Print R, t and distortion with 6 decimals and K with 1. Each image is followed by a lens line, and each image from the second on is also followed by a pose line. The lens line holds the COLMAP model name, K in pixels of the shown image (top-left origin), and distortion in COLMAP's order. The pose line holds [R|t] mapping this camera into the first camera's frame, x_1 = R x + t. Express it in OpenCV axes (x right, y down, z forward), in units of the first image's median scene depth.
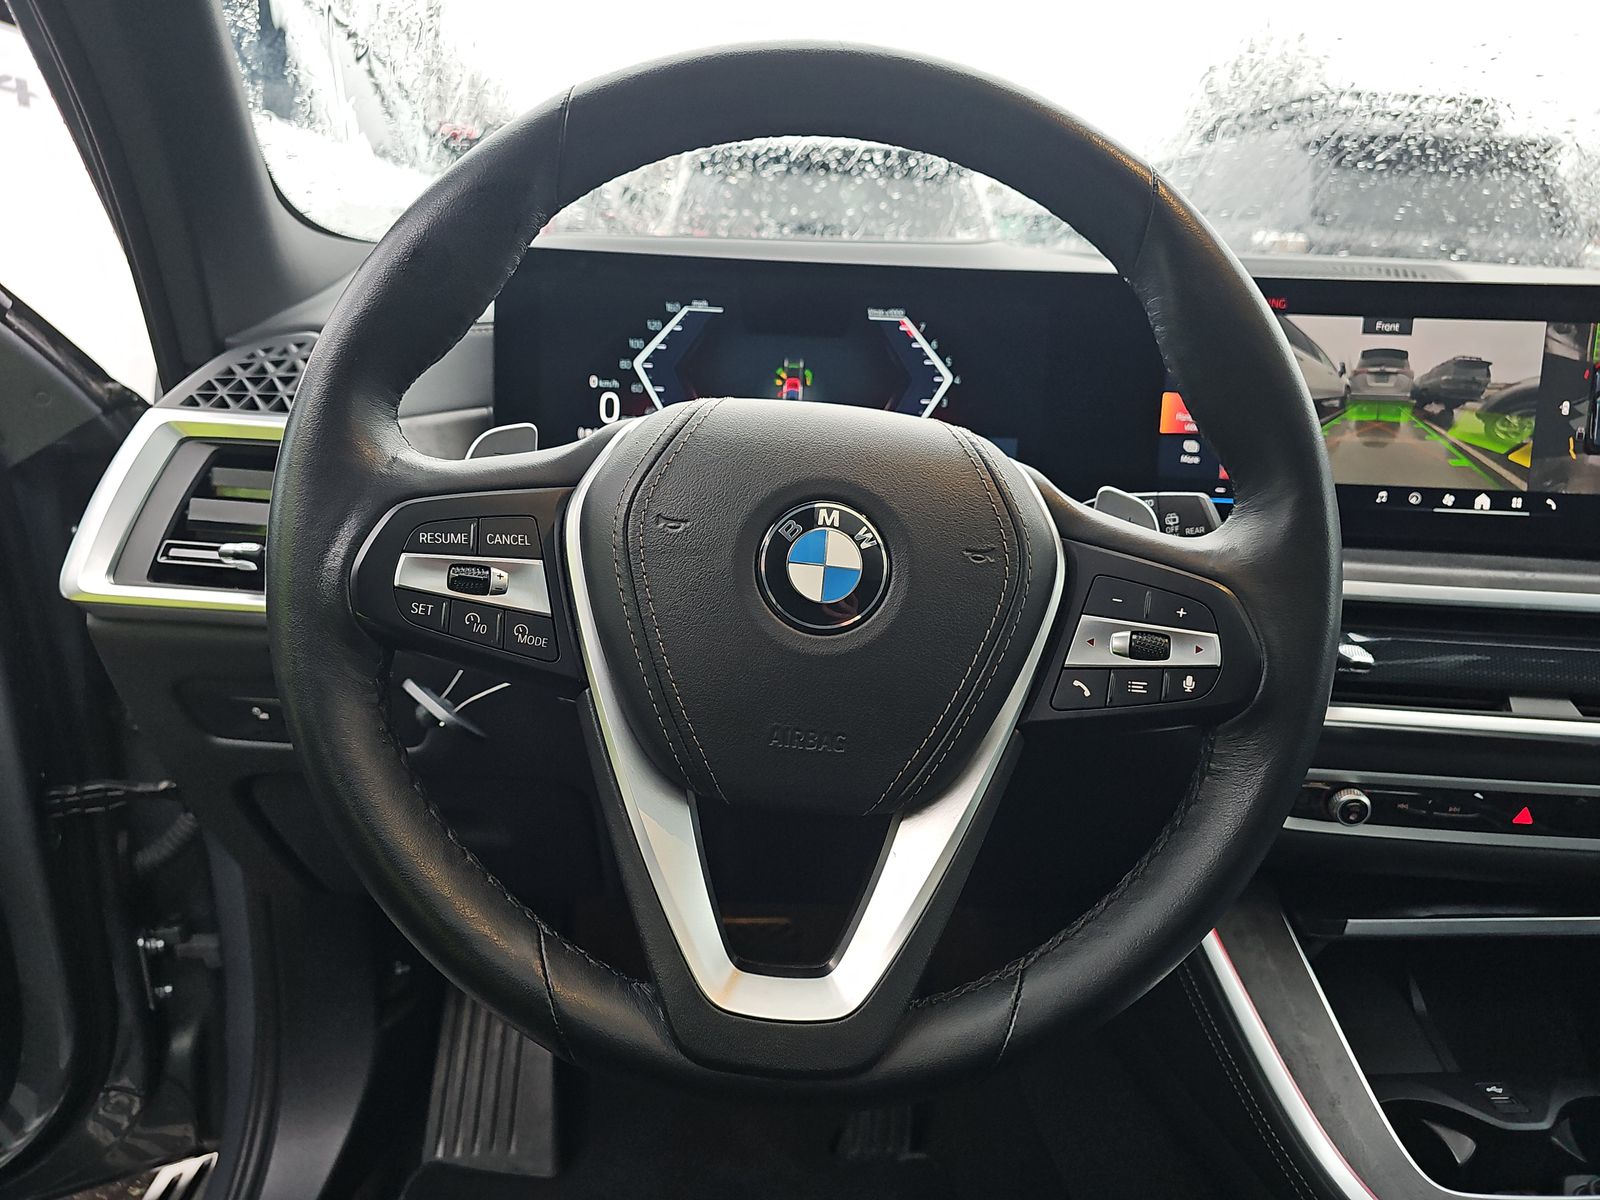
lens RADIAL K [[1078.5, 0, 801.3], [0, 1078.5, 599.0], [0, 0, 1]] dist [0.040769, -0.000602]
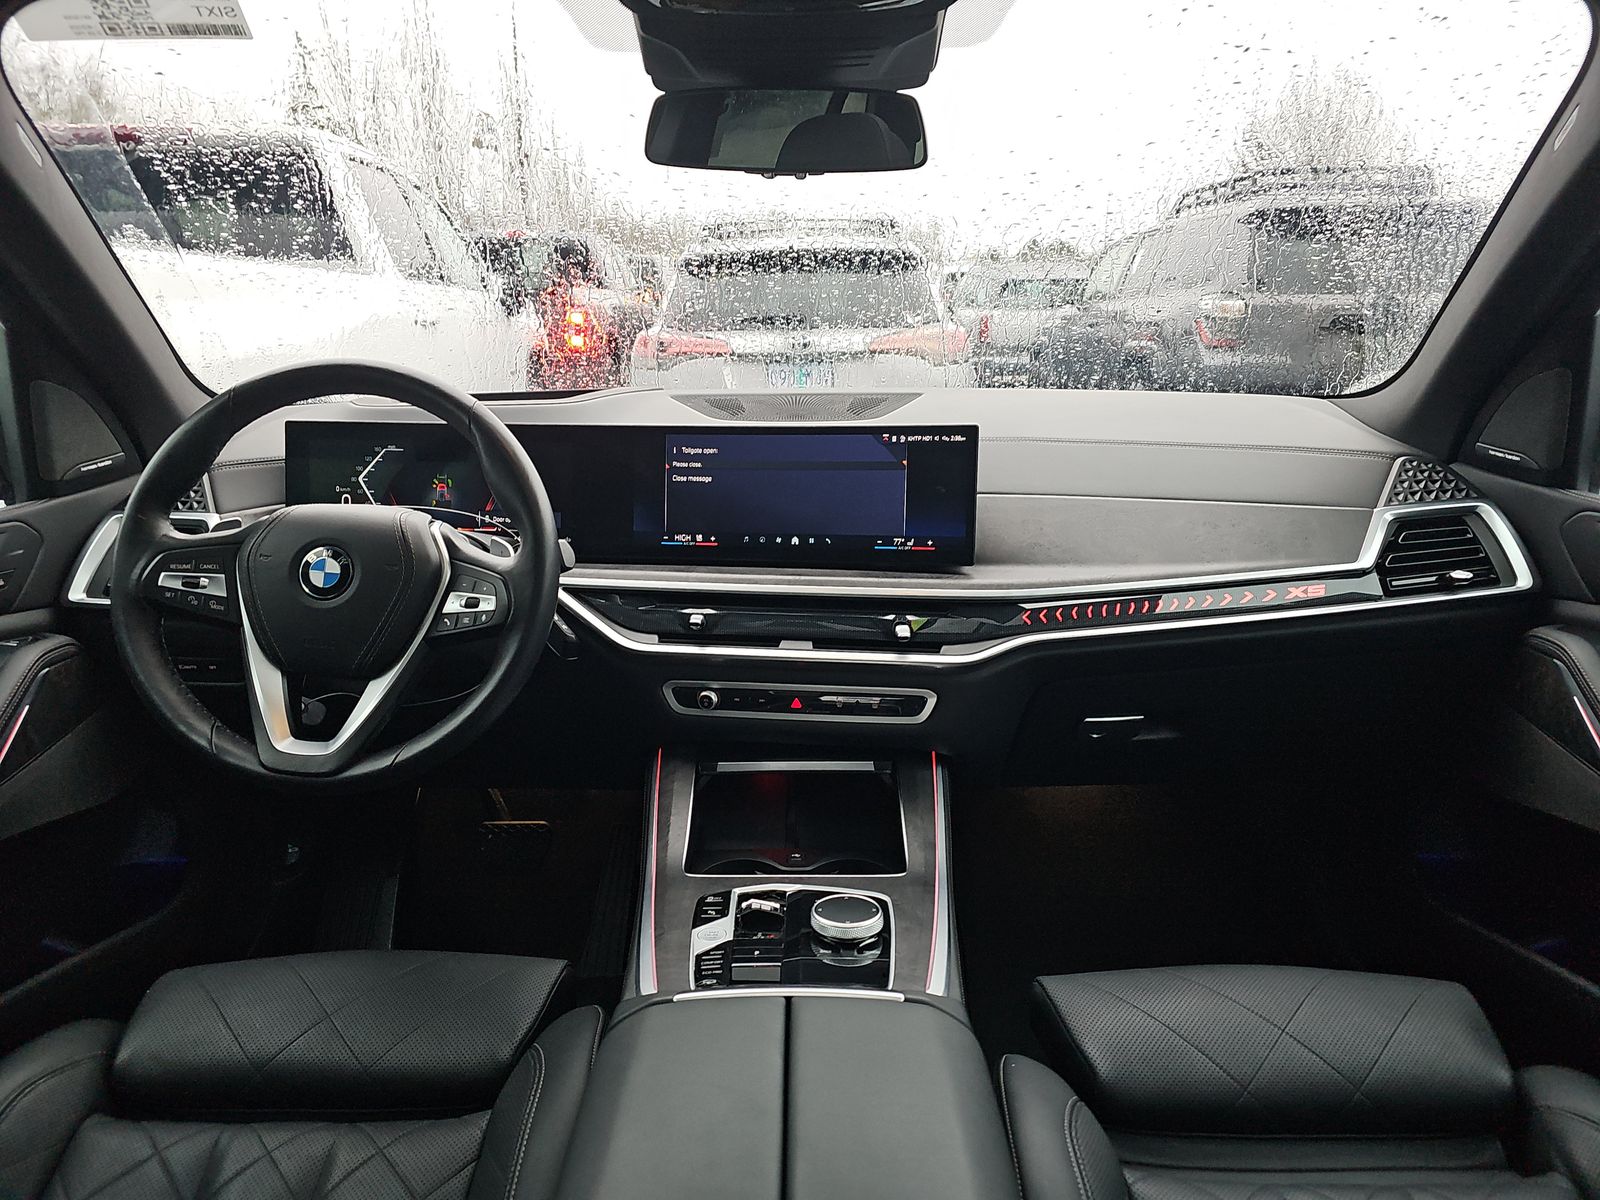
lens RADIAL K [[1078.5, 0, 798.5], [0, 1078.5, 602.2], [0, 0, 1]] dist [0.040769, -0.000602]
pose [[0.996772, -0.027019, -0.075598, 1.204537], [0.023059, 0.998340, -0.052781, 0.181567], [0.076898, 0.050867, 0.995741, -1.302615]]
